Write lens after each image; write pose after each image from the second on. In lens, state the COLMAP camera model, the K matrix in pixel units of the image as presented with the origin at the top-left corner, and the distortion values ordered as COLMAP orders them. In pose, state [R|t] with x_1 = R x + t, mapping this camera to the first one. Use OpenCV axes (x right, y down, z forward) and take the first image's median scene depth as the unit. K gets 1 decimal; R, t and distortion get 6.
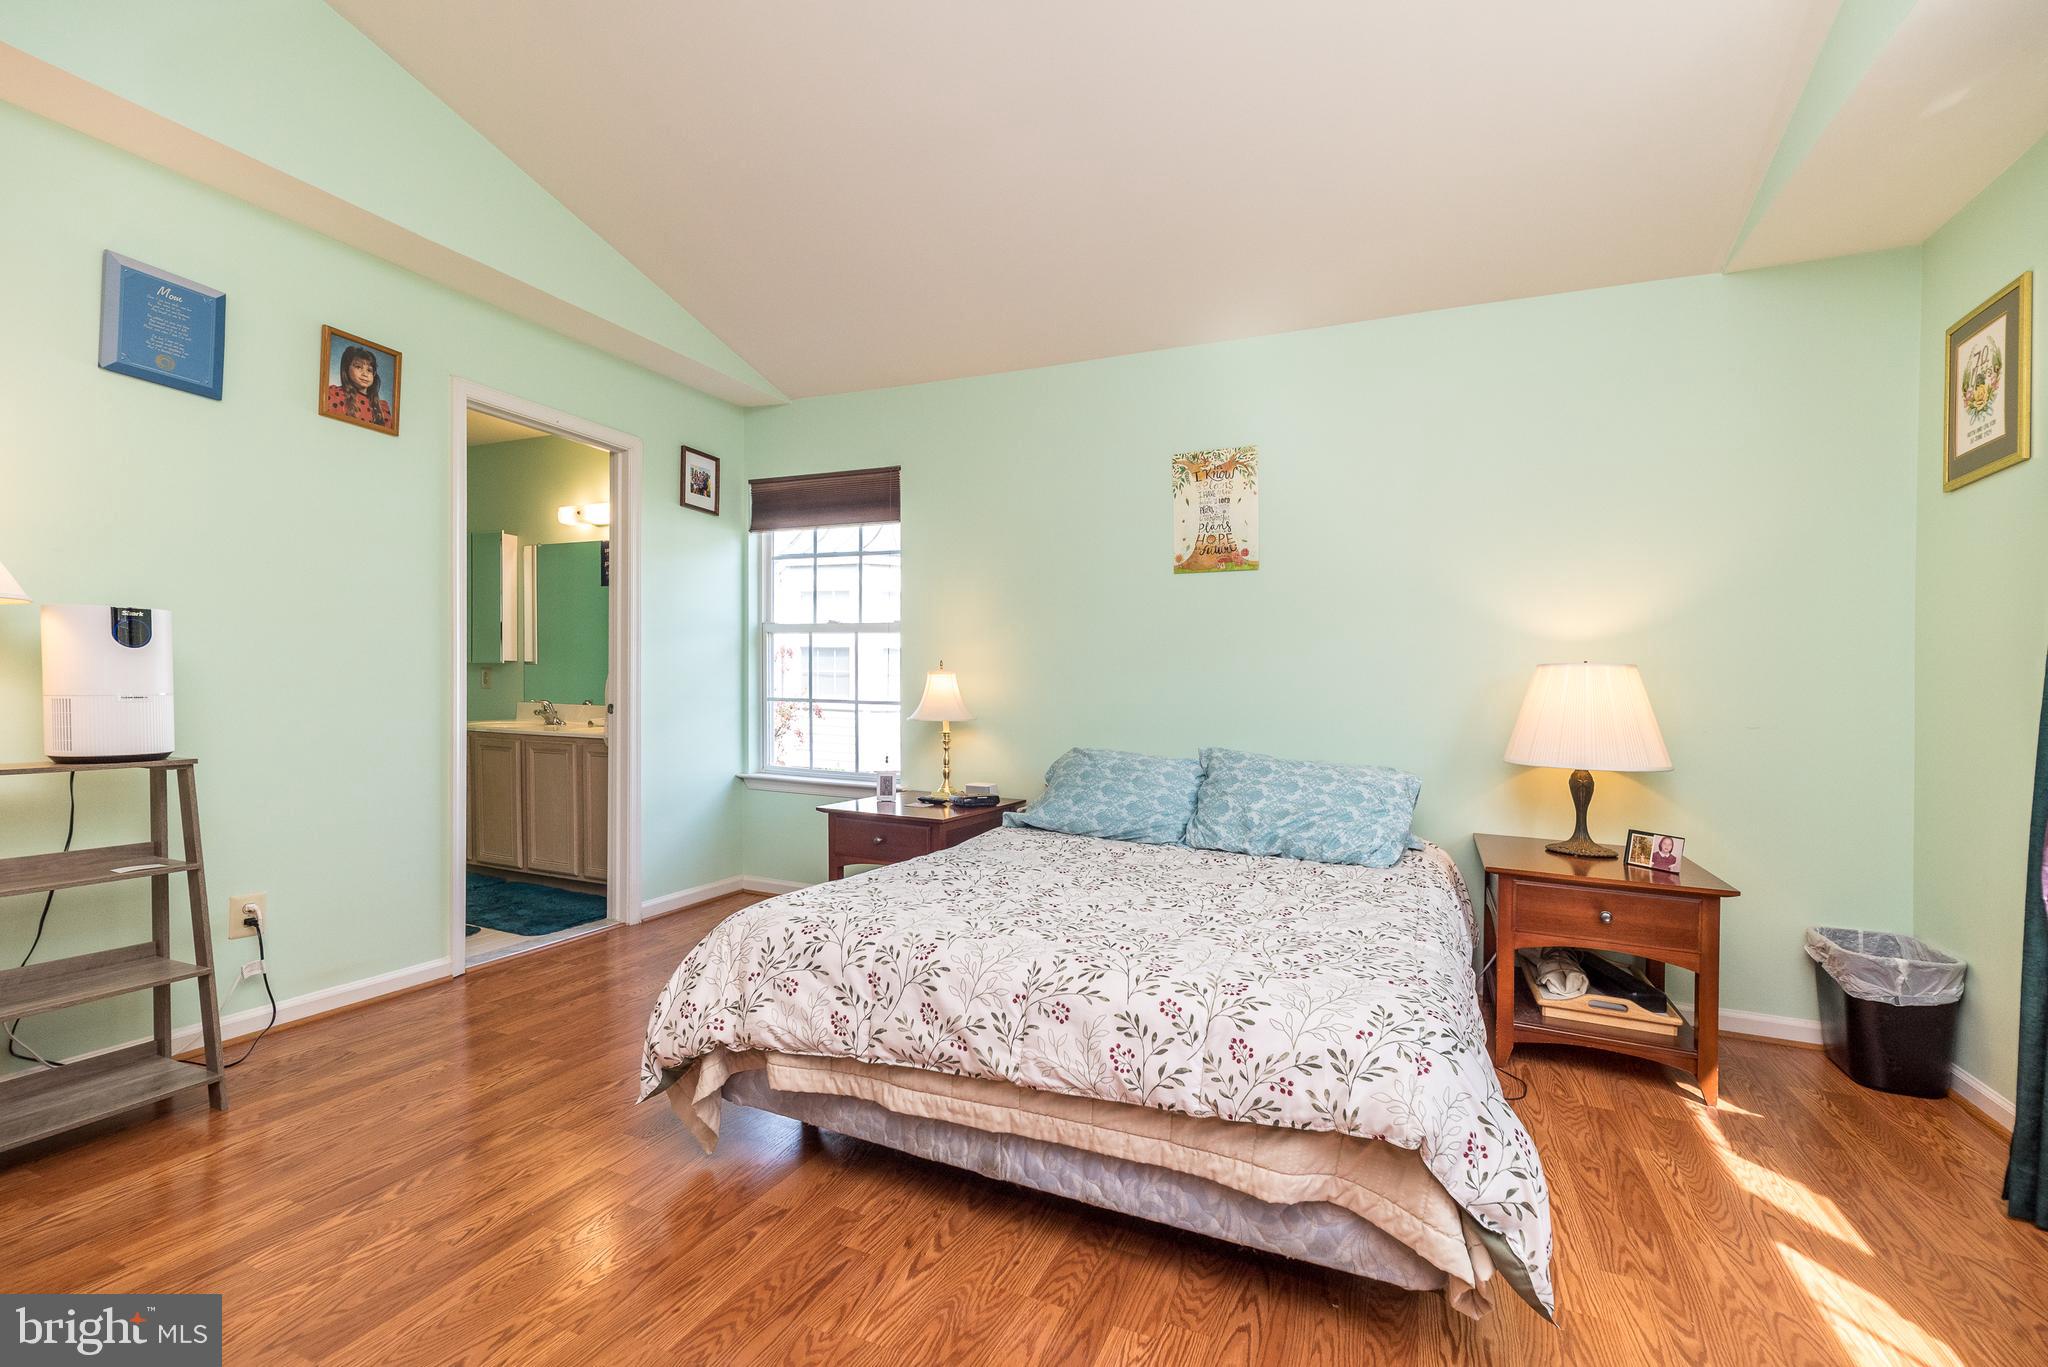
lens RADIAL K [[897.5, 0, 1022.0], [0, 897.5, 692.2], [0, 0, 1]] dist [0.010730, -0.000361]
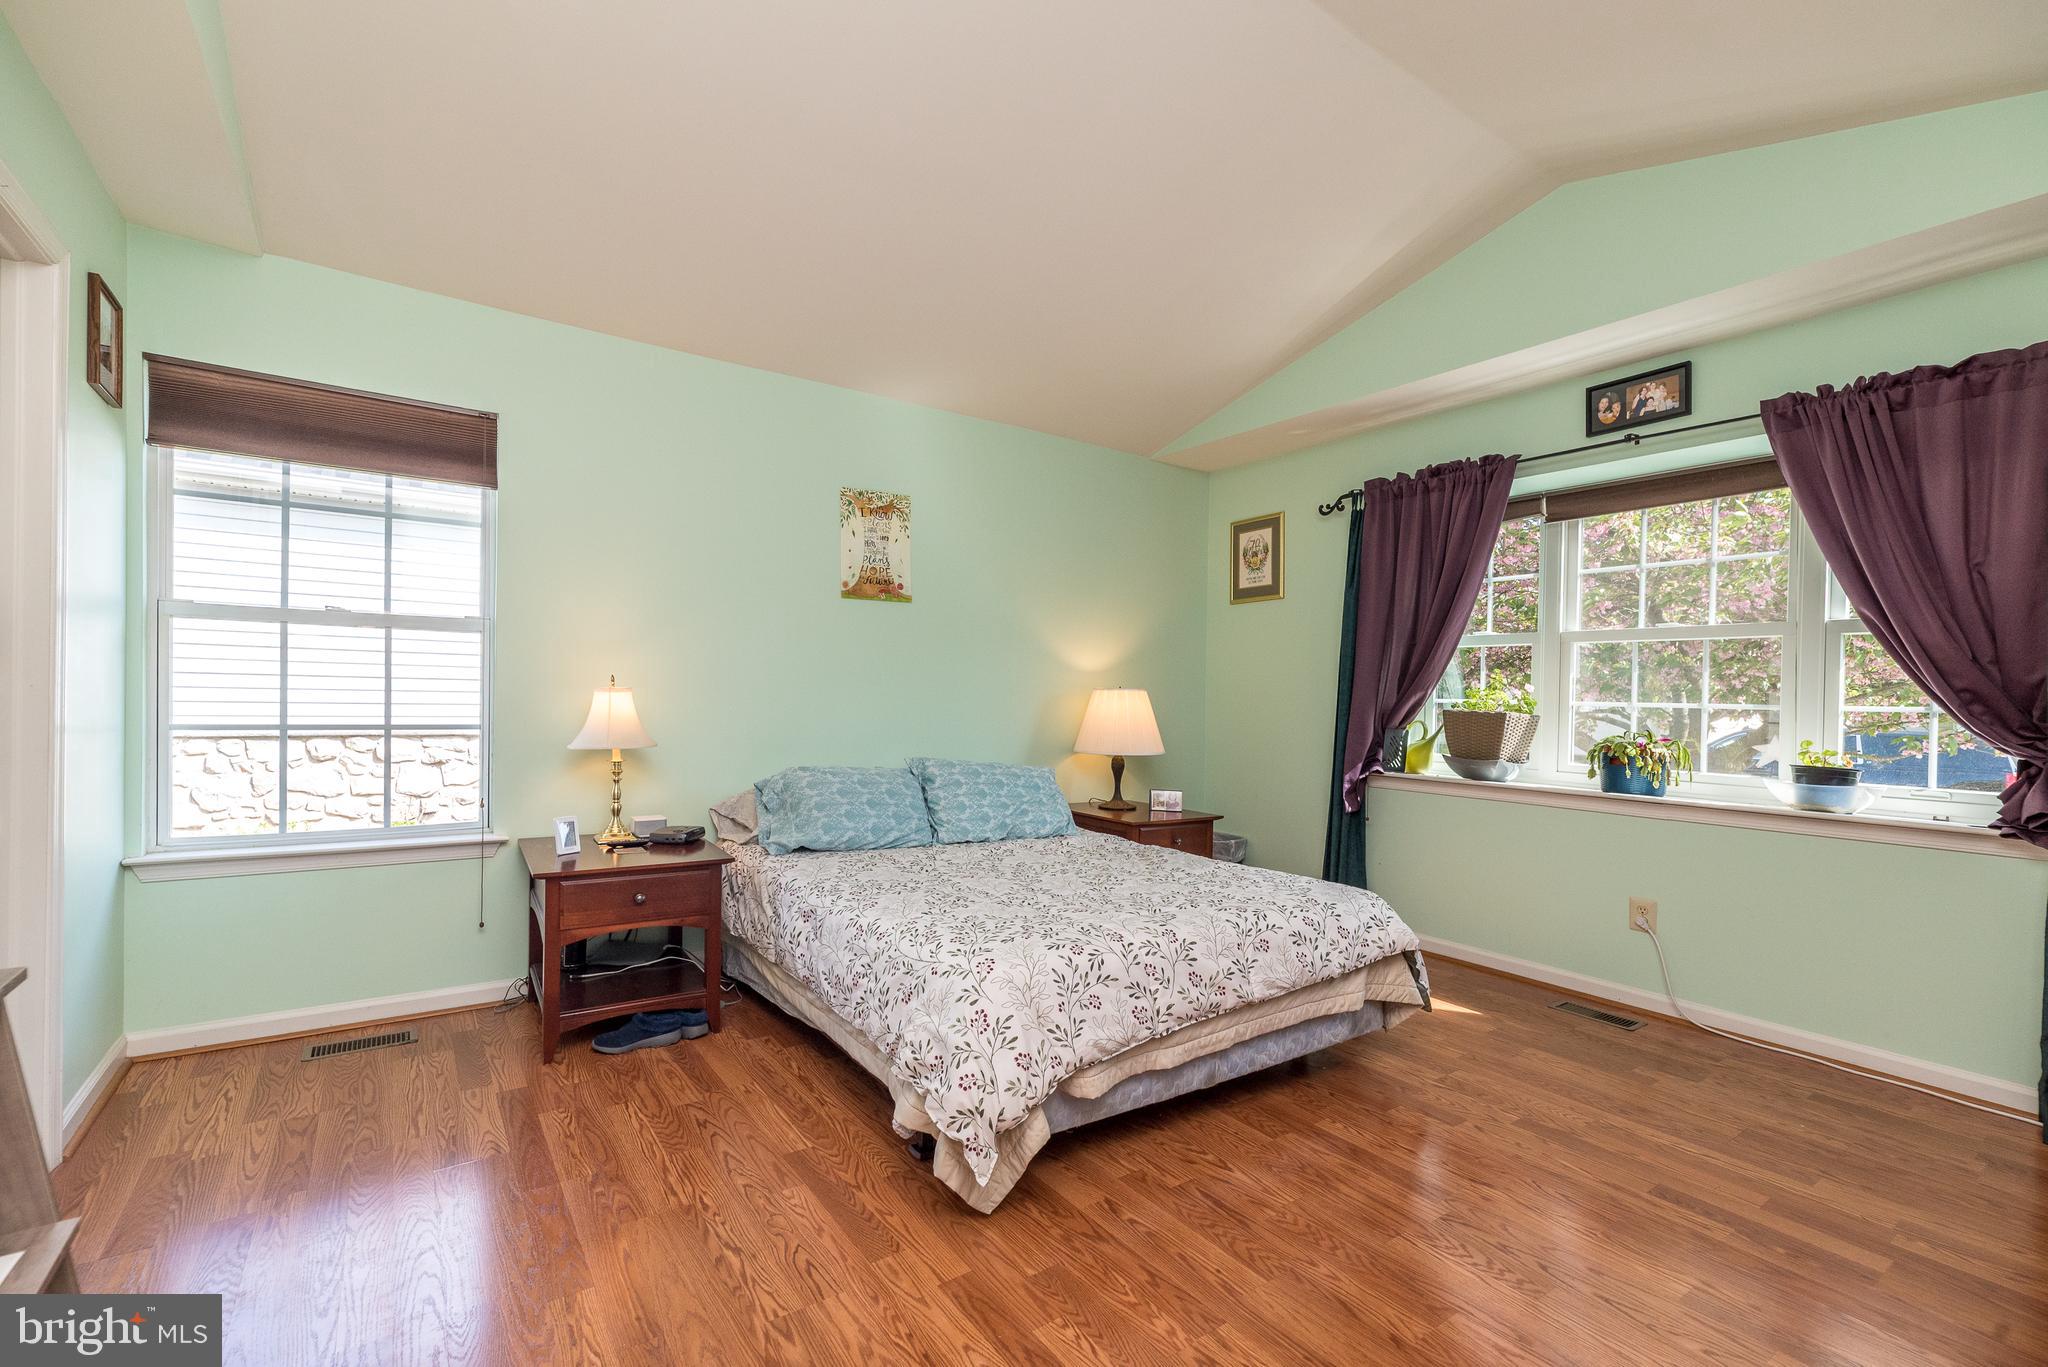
lens RADIAL K [[897.5, 0, 1017.3], [0, 897.5, 685.8], [0, 0, 1]] dist [0.010730, -0.000361]
pose [[0.518494, -0.001829, 0.855079, -0.819987], [-0.005673, 0.999968, 0.005578, -0.043495], [-0.855062, -0.007743, 0.518467, 0.335664]]
